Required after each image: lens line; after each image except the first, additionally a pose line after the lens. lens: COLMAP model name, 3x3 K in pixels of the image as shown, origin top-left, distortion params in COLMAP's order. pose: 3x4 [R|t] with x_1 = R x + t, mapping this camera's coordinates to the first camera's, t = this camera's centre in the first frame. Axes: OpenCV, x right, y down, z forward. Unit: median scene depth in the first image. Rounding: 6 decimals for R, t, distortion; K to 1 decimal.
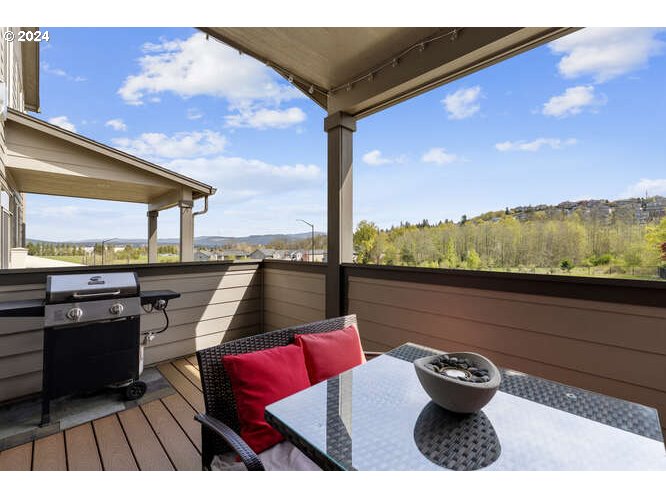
lens RADIAL K [[288.1, 0, 320.4], [0, 288.1, 244.0], [0, 0, 1]] dist [-0.004399, -0.000574]
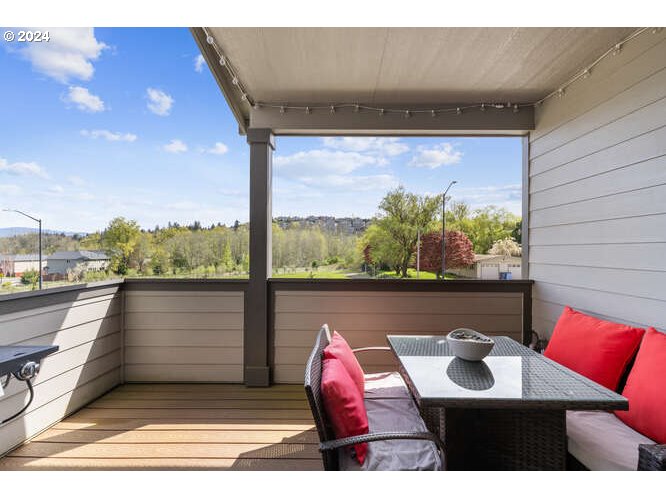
lens RADIAL K [[288.1, 0, 338.1], [0, 288.1, 249.8], [0, 0, 1]] dist [-0.004399, -0.000574]
pose [[0.697139, 0.001929, 0.716933, -0.356995], [-0.007655, 0.999959, 0.004753, -0.030813], [-0.716895, -0.008802, 0.697126, 0.086201]]
